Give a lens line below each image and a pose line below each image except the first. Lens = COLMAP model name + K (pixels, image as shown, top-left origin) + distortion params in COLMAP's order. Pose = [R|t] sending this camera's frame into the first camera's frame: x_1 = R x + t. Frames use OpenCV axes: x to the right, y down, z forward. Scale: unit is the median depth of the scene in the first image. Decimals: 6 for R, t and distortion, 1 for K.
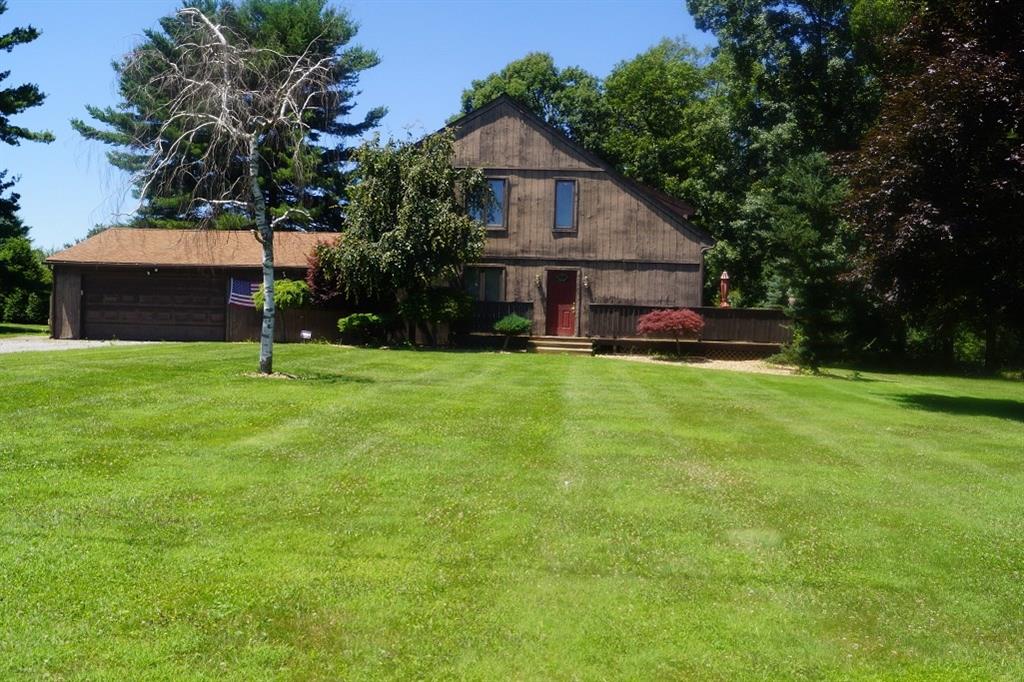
lens RADIAL K [[941.4, 0, 512.0], [0, 941.4, 341.0], [0, 0, 1]] dist [-0.004454, -0.127391]
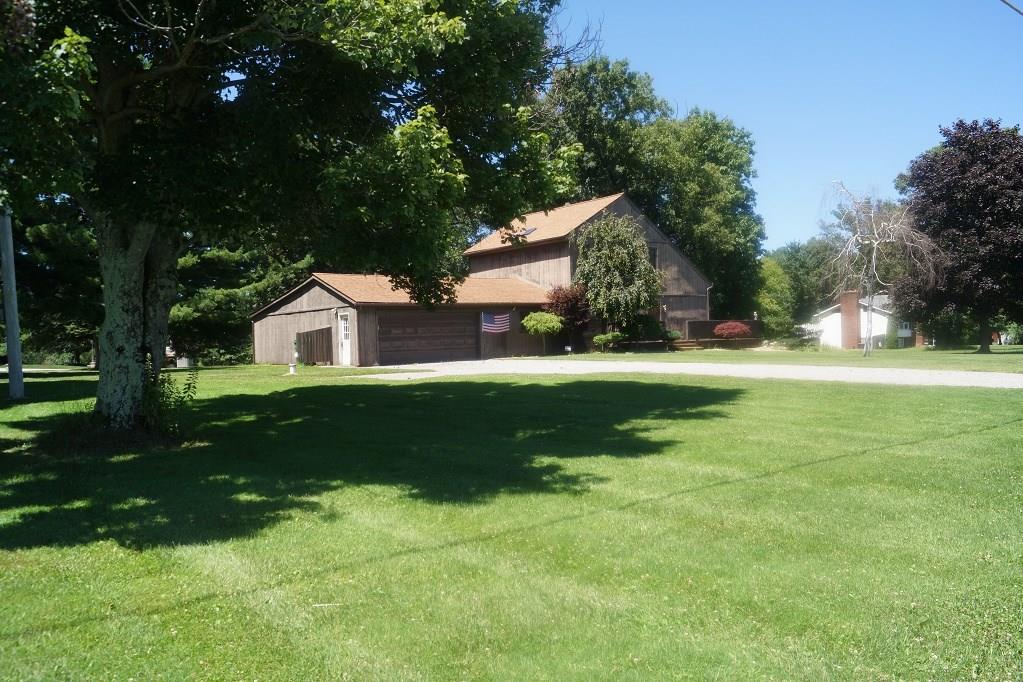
lens RADIAL K [[796.4, 0, 513.7], [0, 796.4, 345.3], [0, 0, 1]] dist [-0.062236, -0.001614]
pose [[0.756375, -0.056995, 0.651651, -1.059655], [0.061518, 0.997980, 0.015880, -0.035798], [-0.651239, 0.028077, 0.758353, 0.094643]]
